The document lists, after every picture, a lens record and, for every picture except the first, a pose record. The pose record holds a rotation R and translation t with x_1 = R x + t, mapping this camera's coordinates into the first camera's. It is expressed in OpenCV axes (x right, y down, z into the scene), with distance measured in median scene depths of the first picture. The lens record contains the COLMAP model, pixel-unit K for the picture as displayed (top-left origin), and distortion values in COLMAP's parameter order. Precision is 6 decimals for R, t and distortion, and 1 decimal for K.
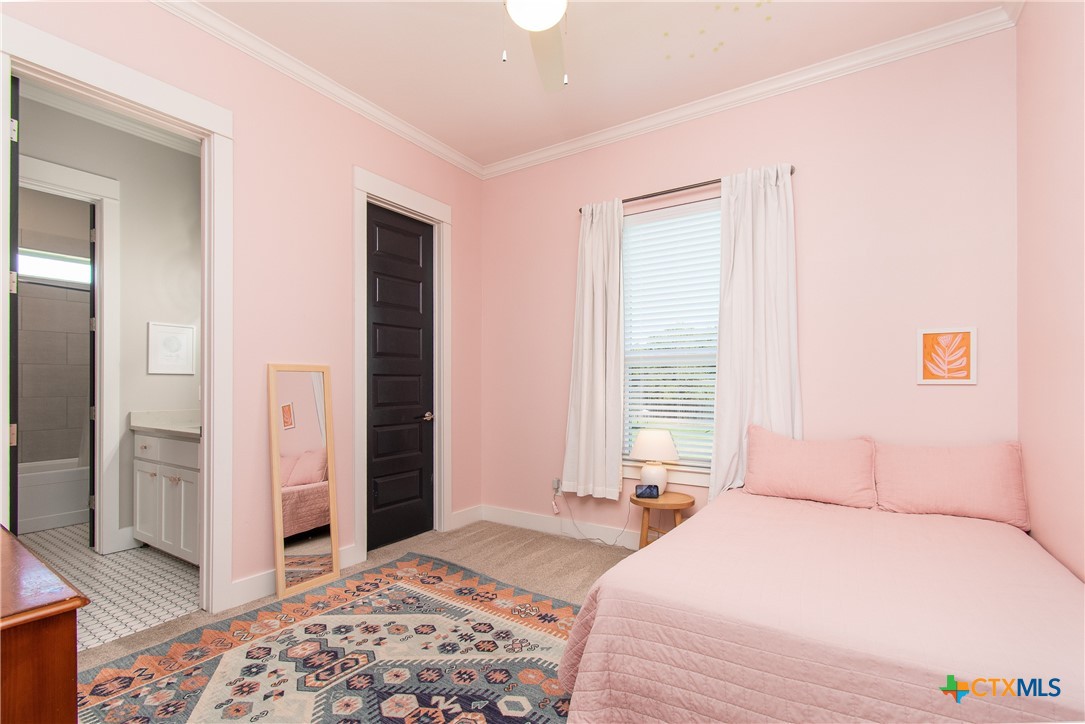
lens RADIAL K [[482.2, 0, 556.4], [0, 482.2, 388.7], [0, 0, 1]] dist [0.001468, -0.000623]
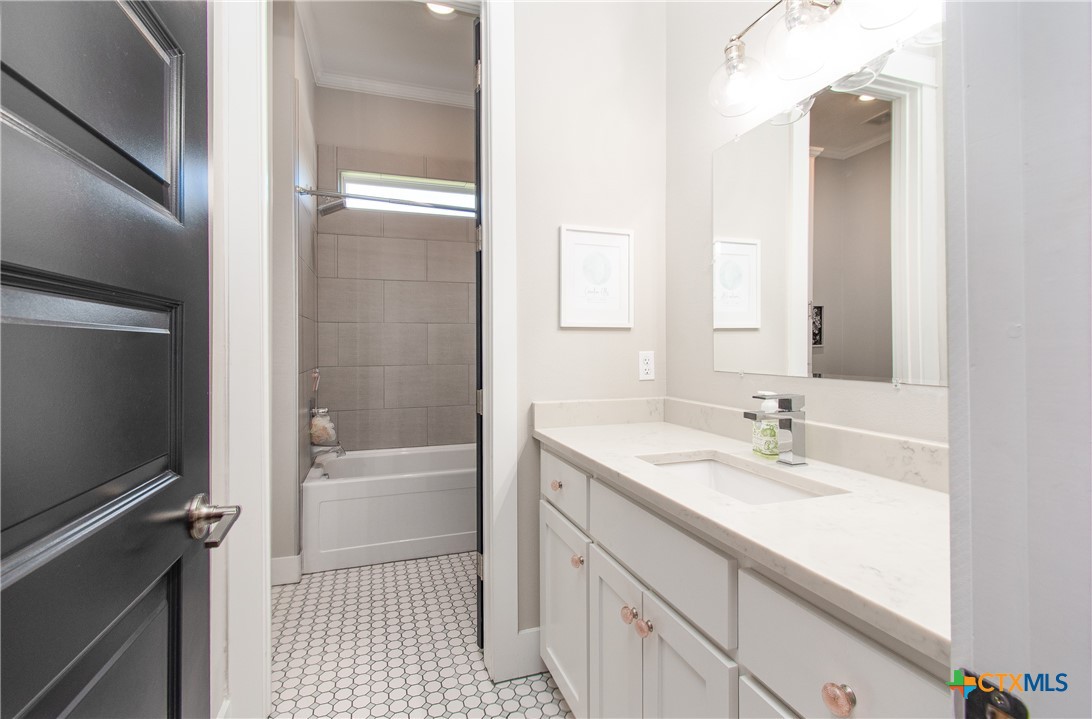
lens RADIAL K [[485.3, 0, 542.8], [0, 485.3, 351.9], [0, 0, 1]] dist [0.001468, -0.000623]
pose [[0.805611, 0.000327, -0.592445, -0.567675], [0.005178, 0.999958, 0.007592, -0.010737], [0.592422, -0.009184, 0.805575, 0.589973]]
